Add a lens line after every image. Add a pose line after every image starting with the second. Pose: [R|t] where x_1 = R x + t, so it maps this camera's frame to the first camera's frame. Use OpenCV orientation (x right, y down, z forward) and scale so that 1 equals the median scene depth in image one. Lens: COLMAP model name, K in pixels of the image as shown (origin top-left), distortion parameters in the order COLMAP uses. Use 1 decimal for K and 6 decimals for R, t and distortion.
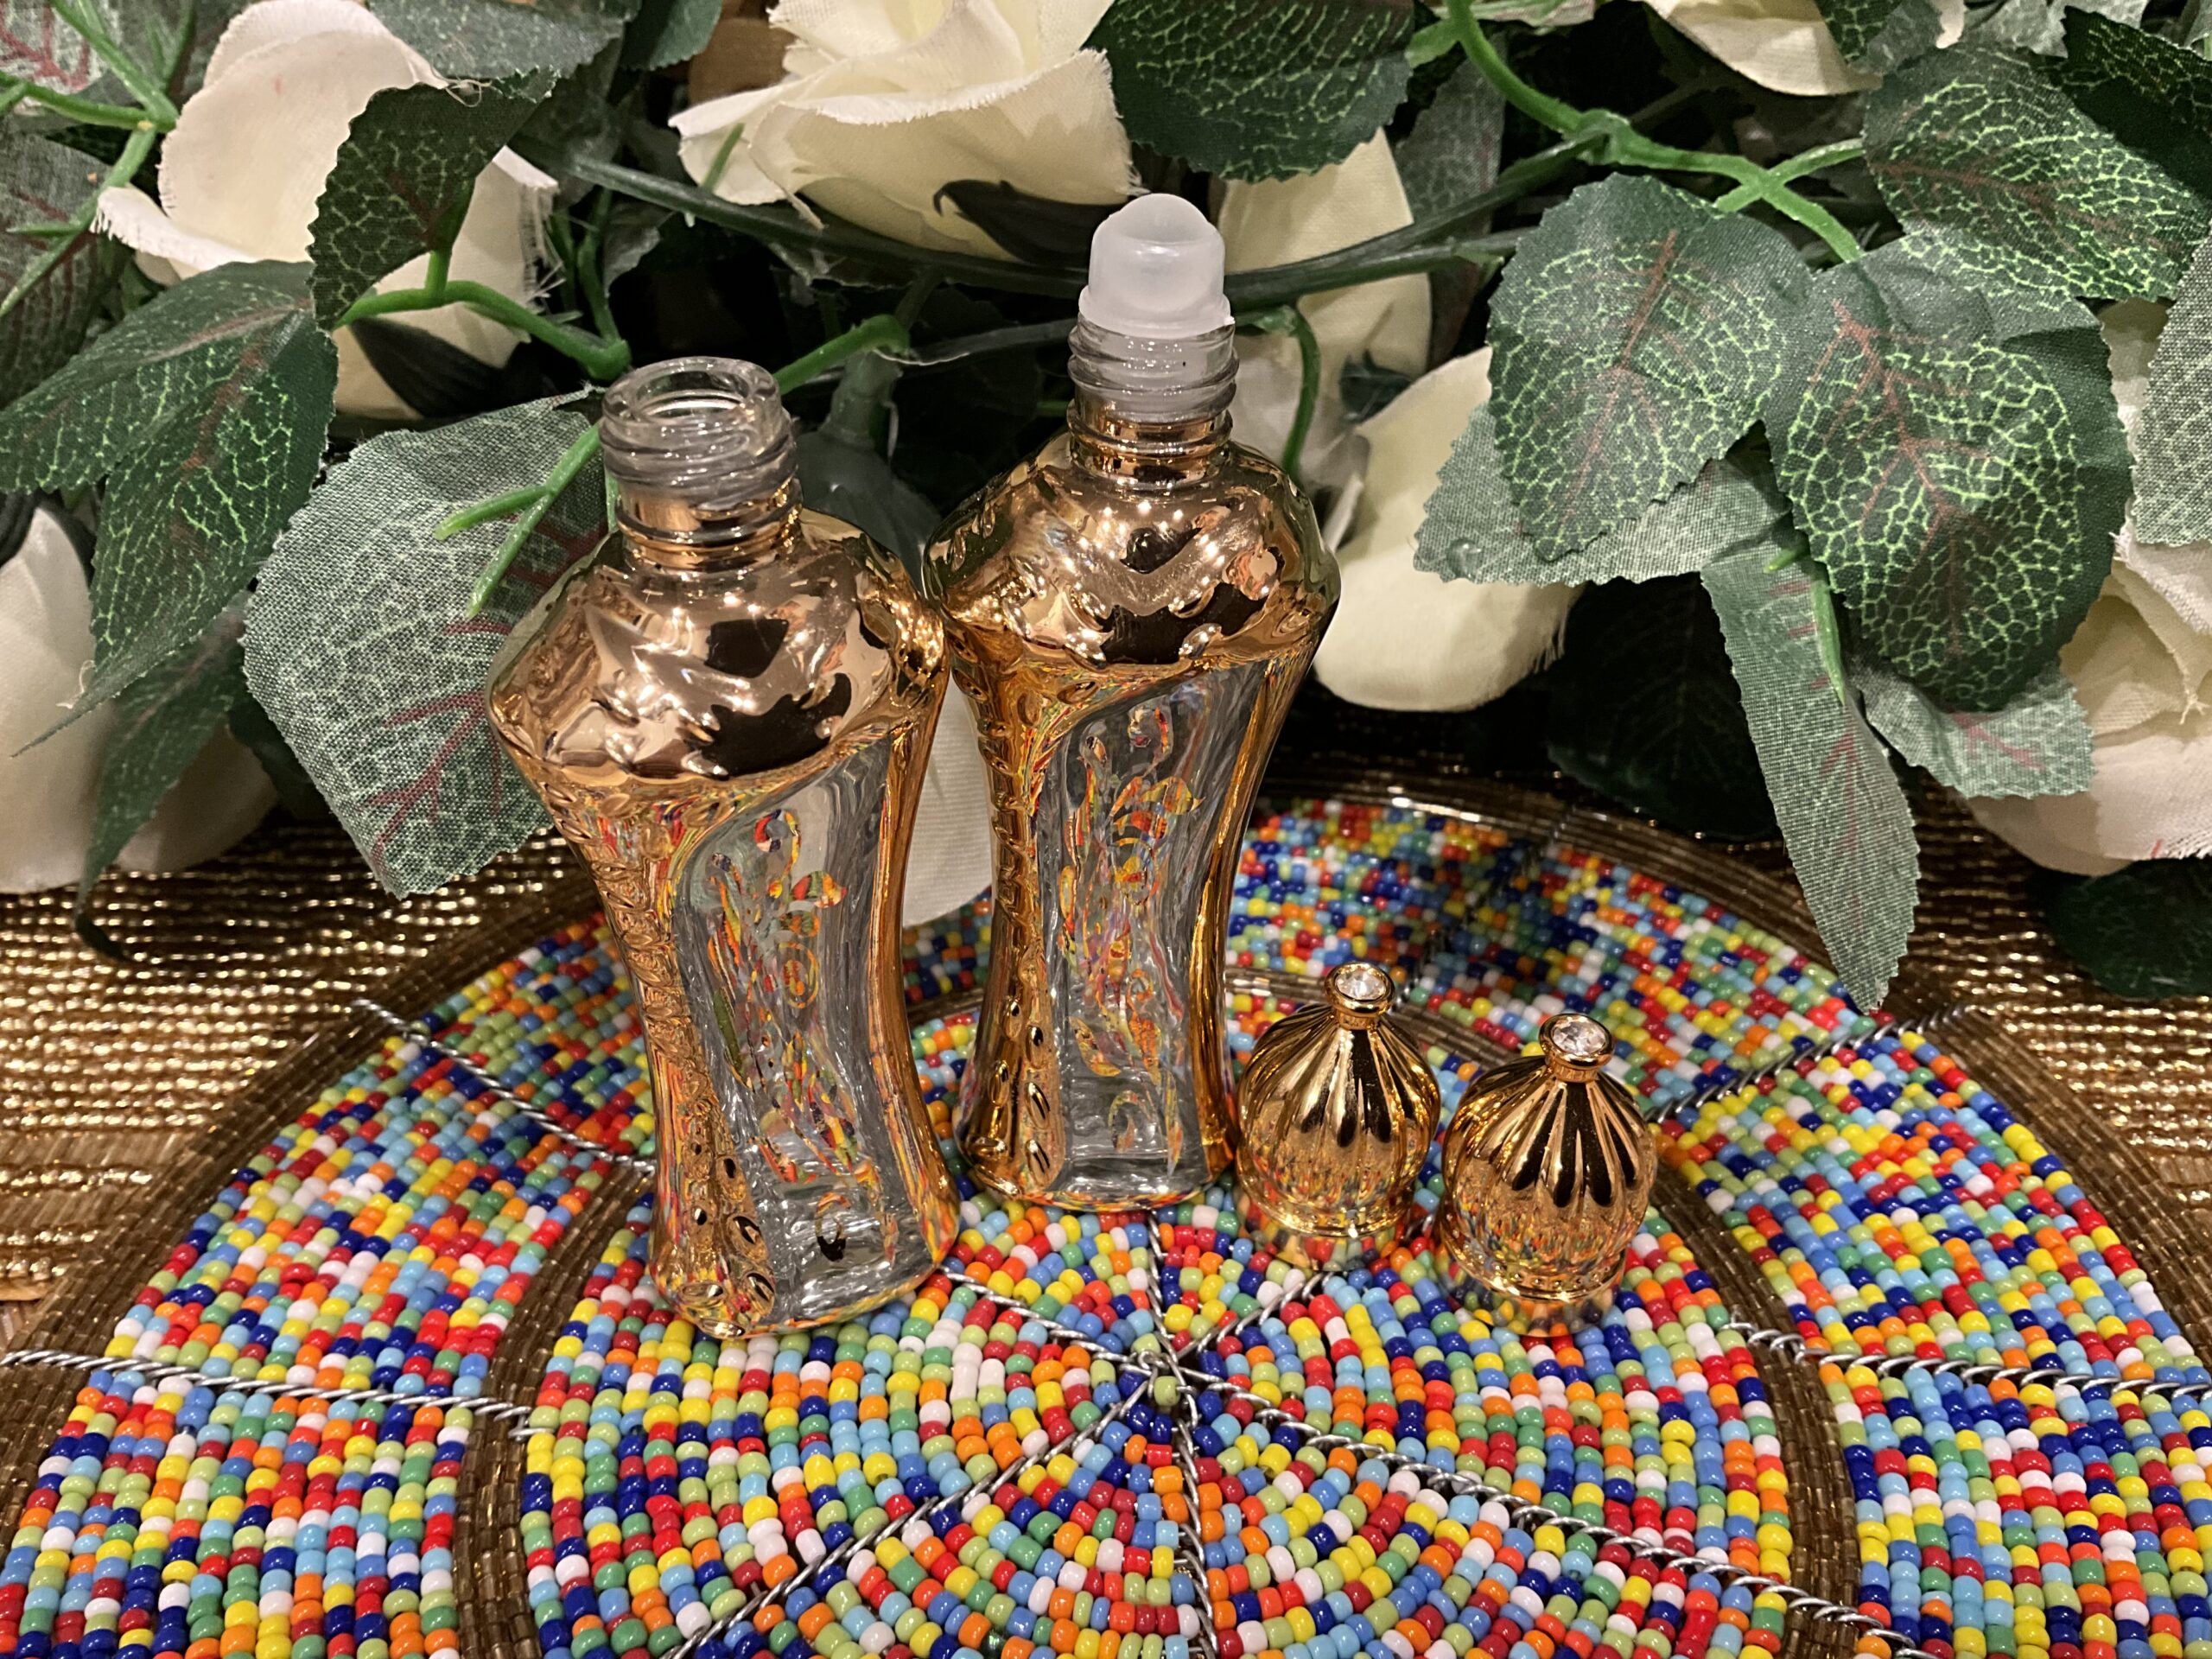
lens RADIAL K [[1889.6, 0, 1106.4], [0, 1889.6, 814.3], [0, 0, 1]] dist [0.057436, -0.135998]
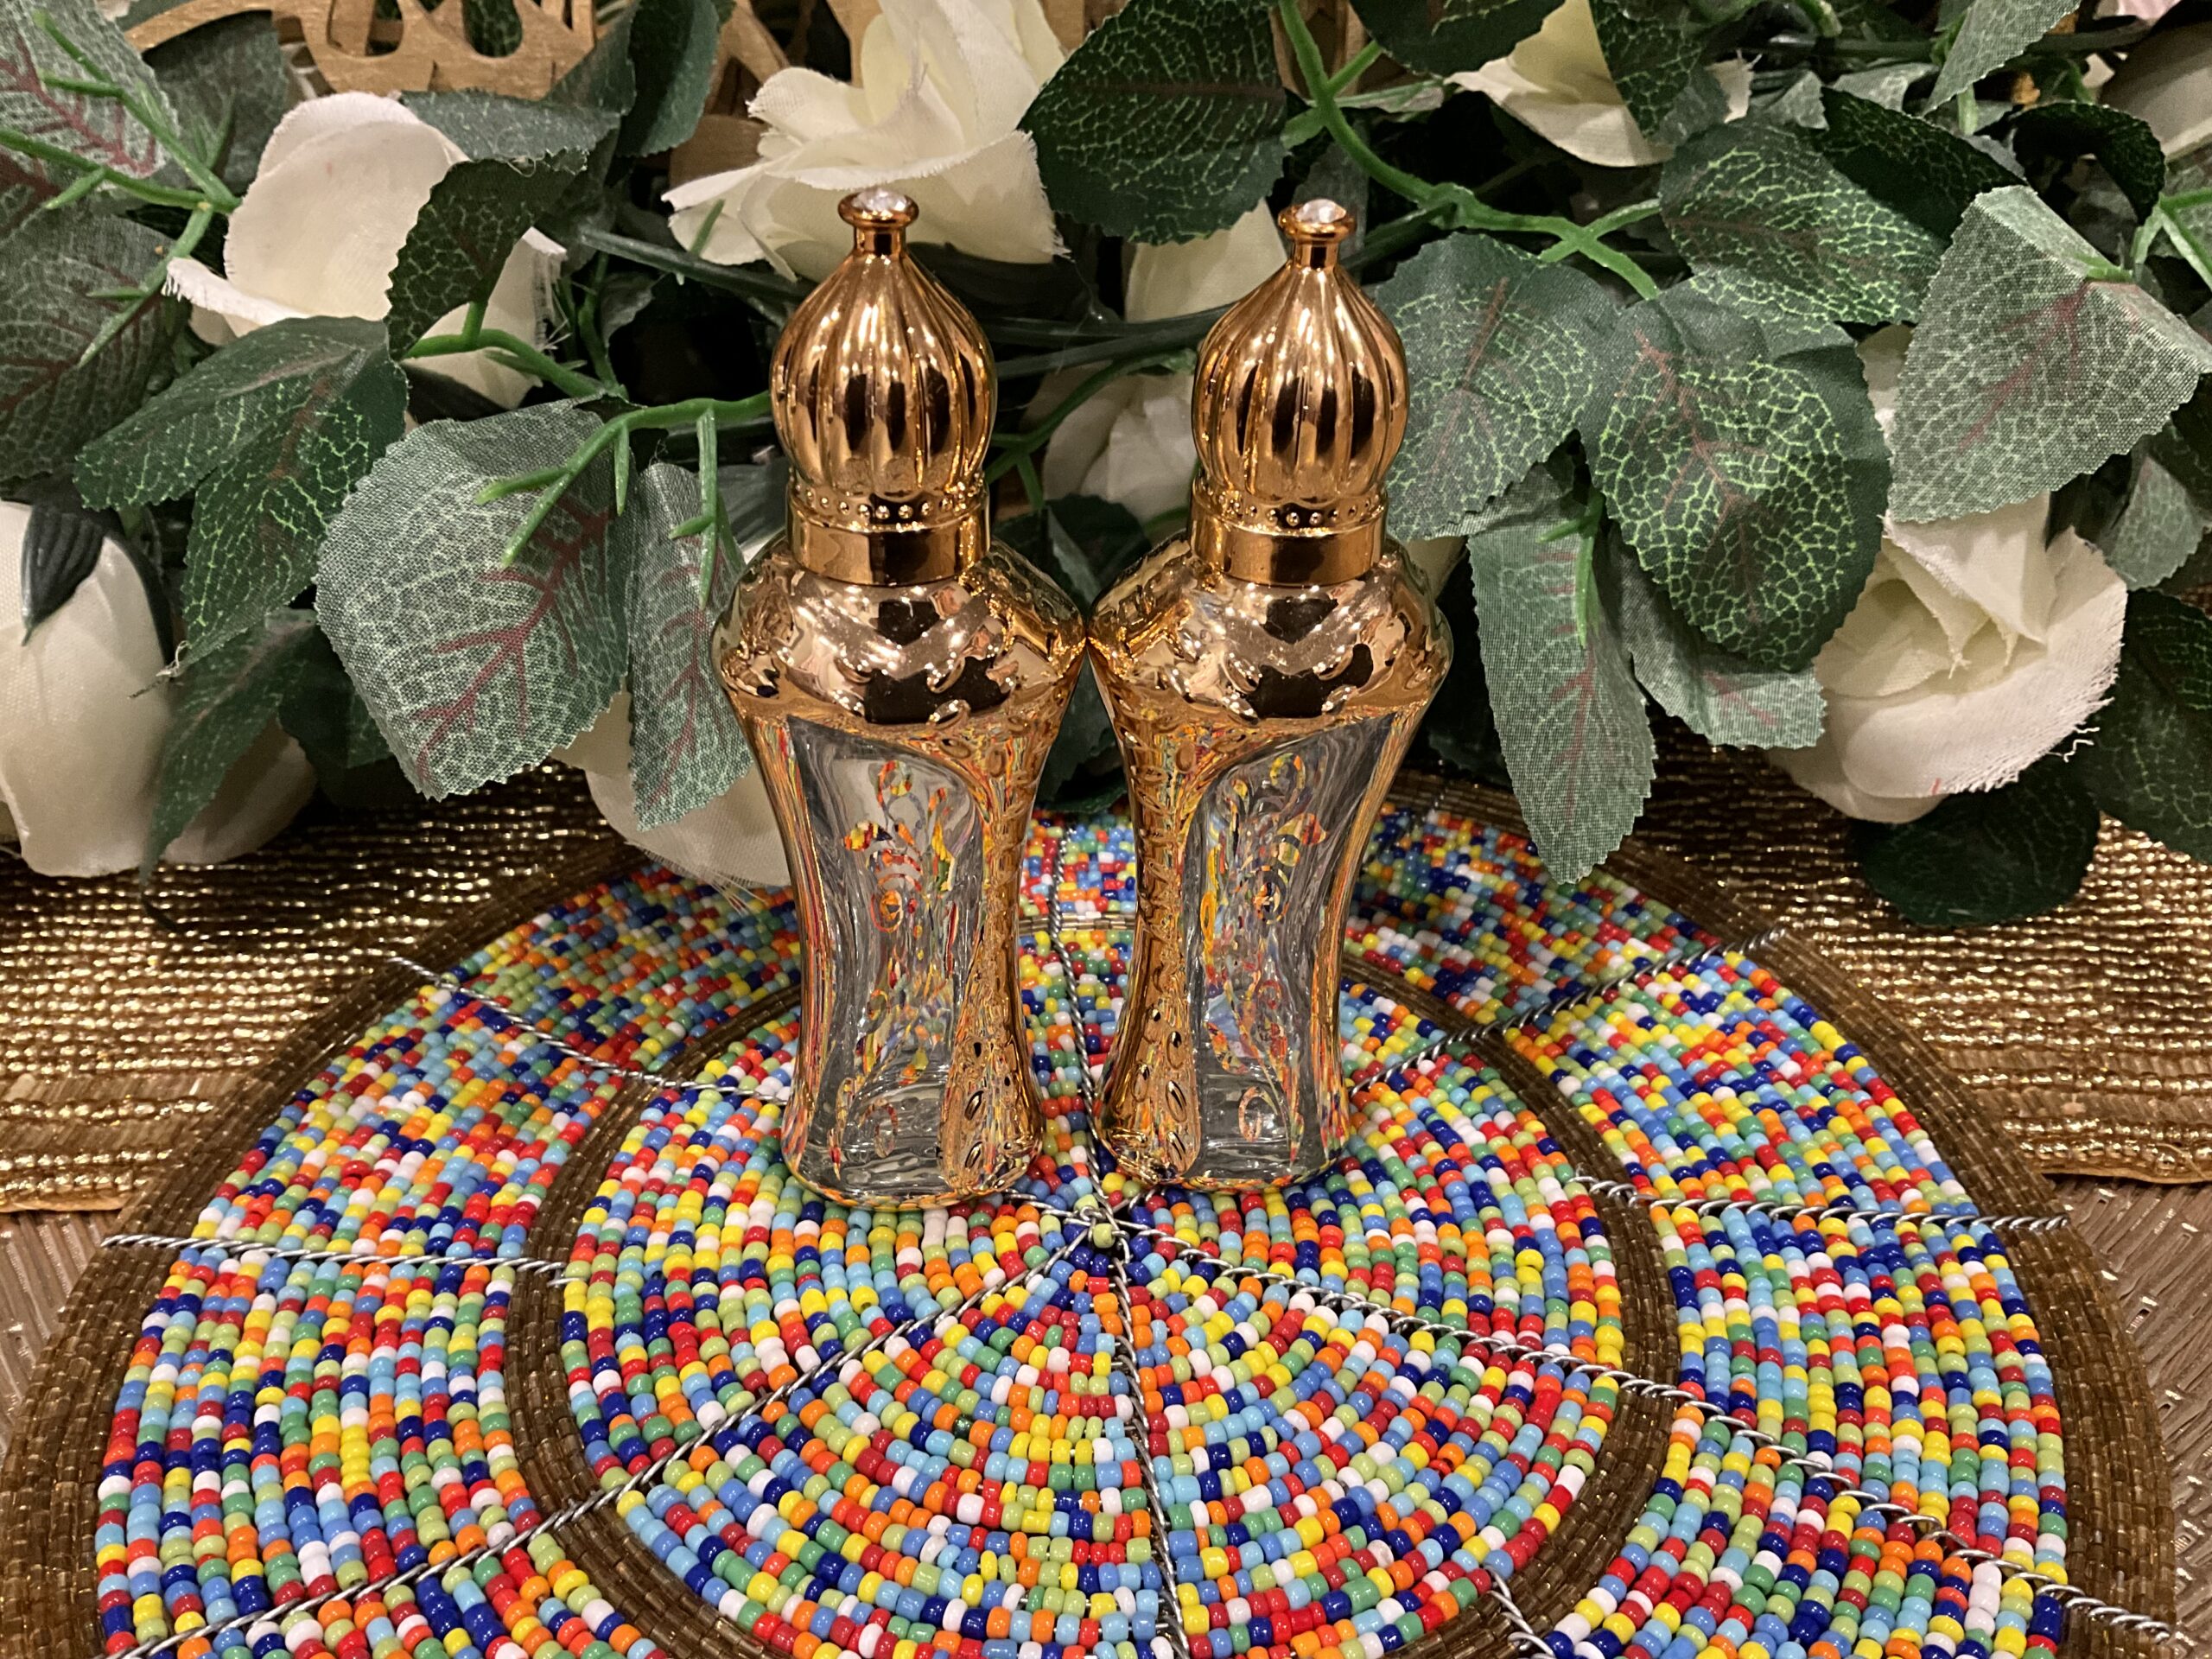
lens RADIAL K [[1888.0, 0, 1106.0], [0, 1888.0, 829.5], [0, 0, 1]] dist [0.118470, -0.261776]
pose [[0.999348, -0.020935, 0.029431, 0.003266], [0.022277, 0.998692, -0.046028, 0.095412], [-0.028429, 0.046654, 0.998506, -0.188799]]
